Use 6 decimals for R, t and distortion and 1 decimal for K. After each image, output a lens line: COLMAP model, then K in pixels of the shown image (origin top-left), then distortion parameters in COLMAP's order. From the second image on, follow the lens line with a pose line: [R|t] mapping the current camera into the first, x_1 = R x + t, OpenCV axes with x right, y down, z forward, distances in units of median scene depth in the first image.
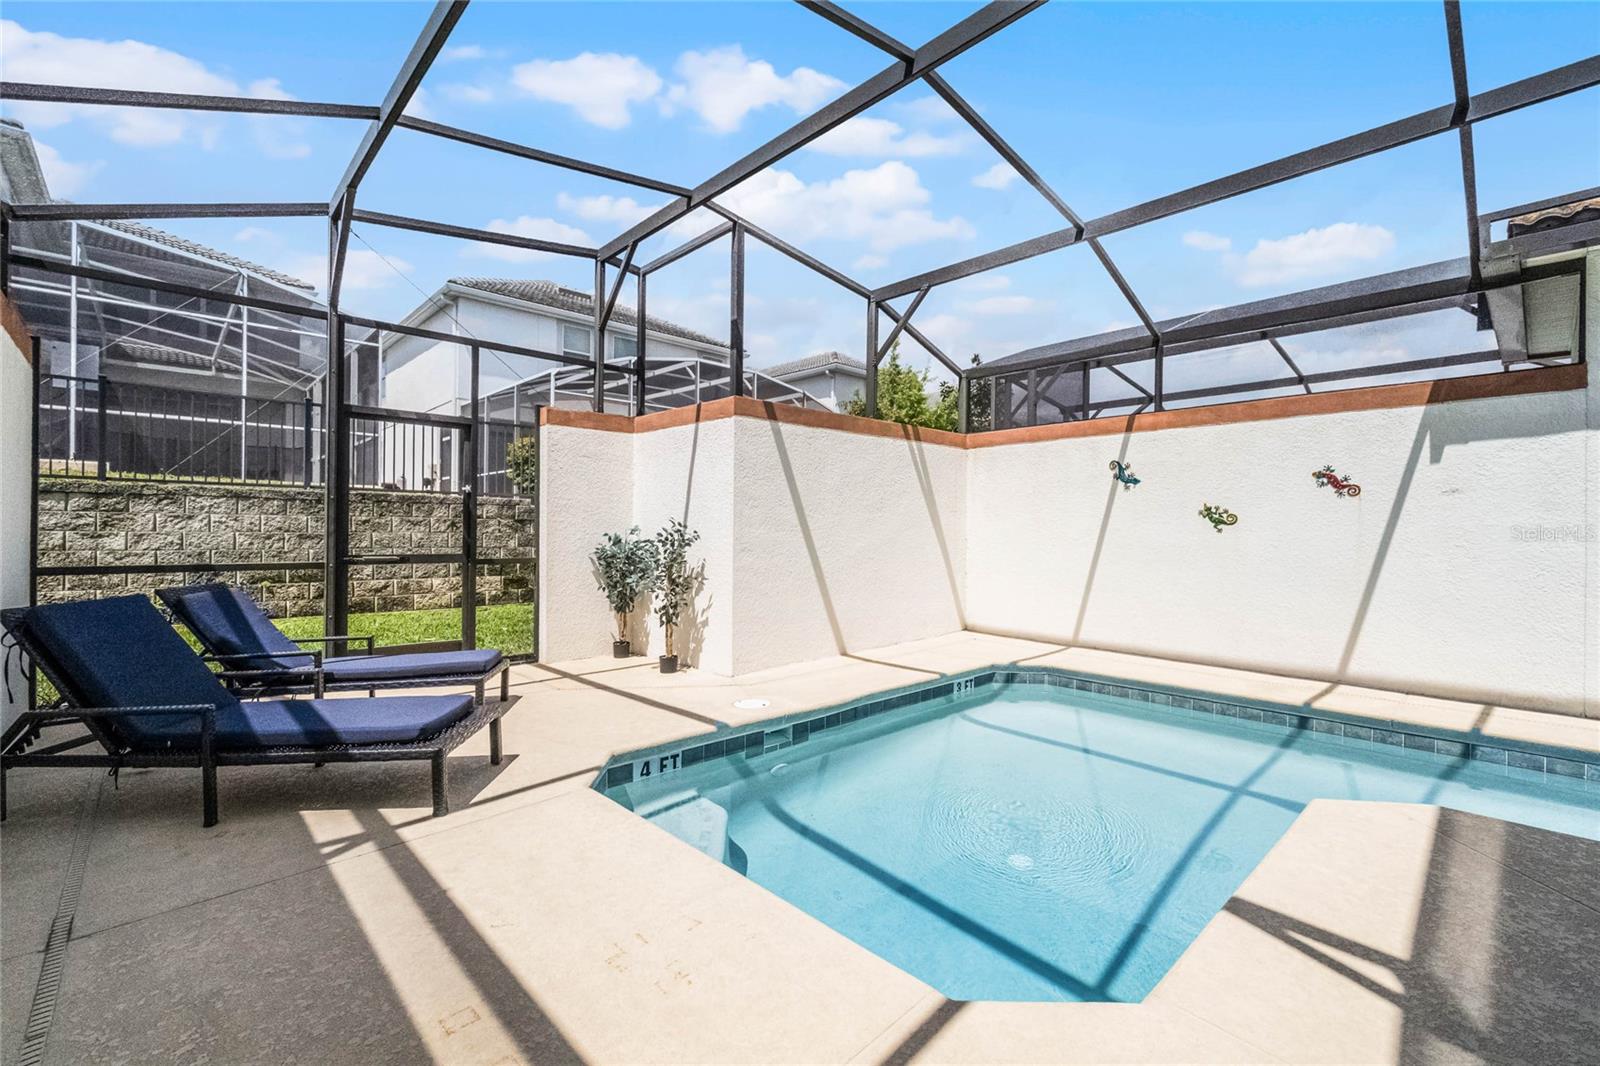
lens RADIAL K [[696.3, 0, 794.9], [0, 696.3, 528.0], [0, 0, 1]] dist [-0.000219, 0.000509]
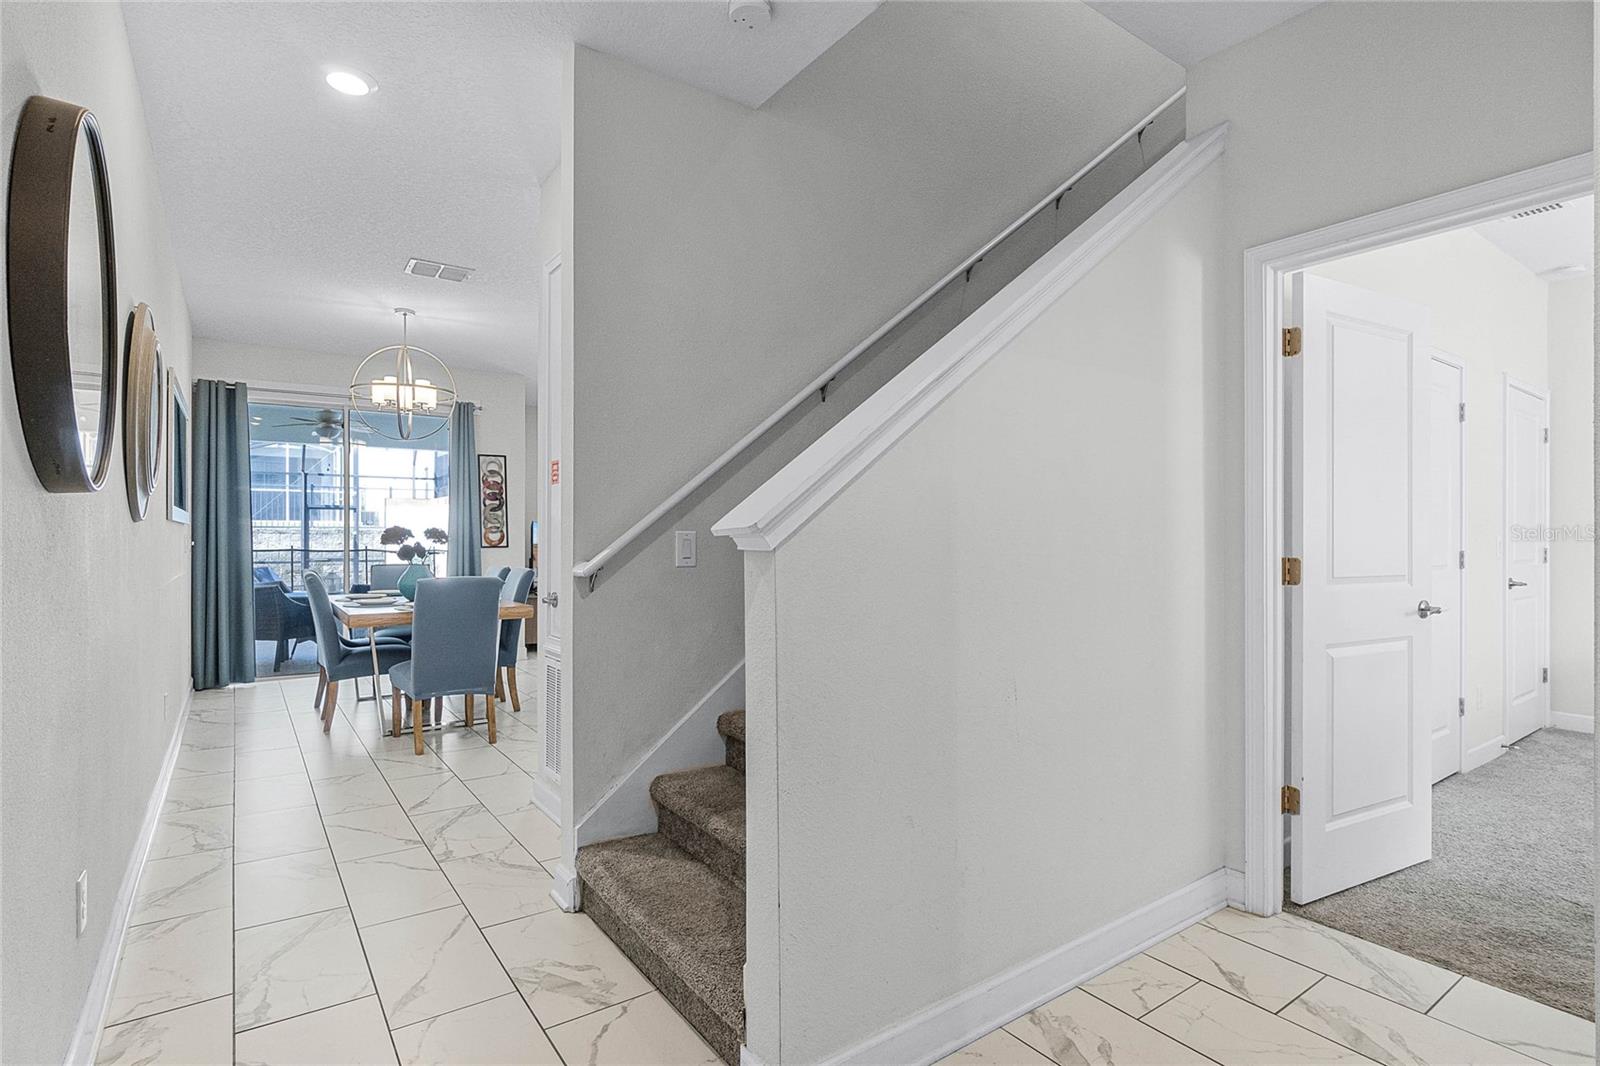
lens RADIAL K [[803.9, 0, 802.0], [0, 803.9, 535.7], [0, 0, 1]] dist [0.001418, 0.000345]
pose [[0.991146, -0.007904, -0.132540, 0.889167], [0.007775, 0.999969, -0.001489, -0.013959], [0.132547, 0.000445, 0.991177, -0.982463]]
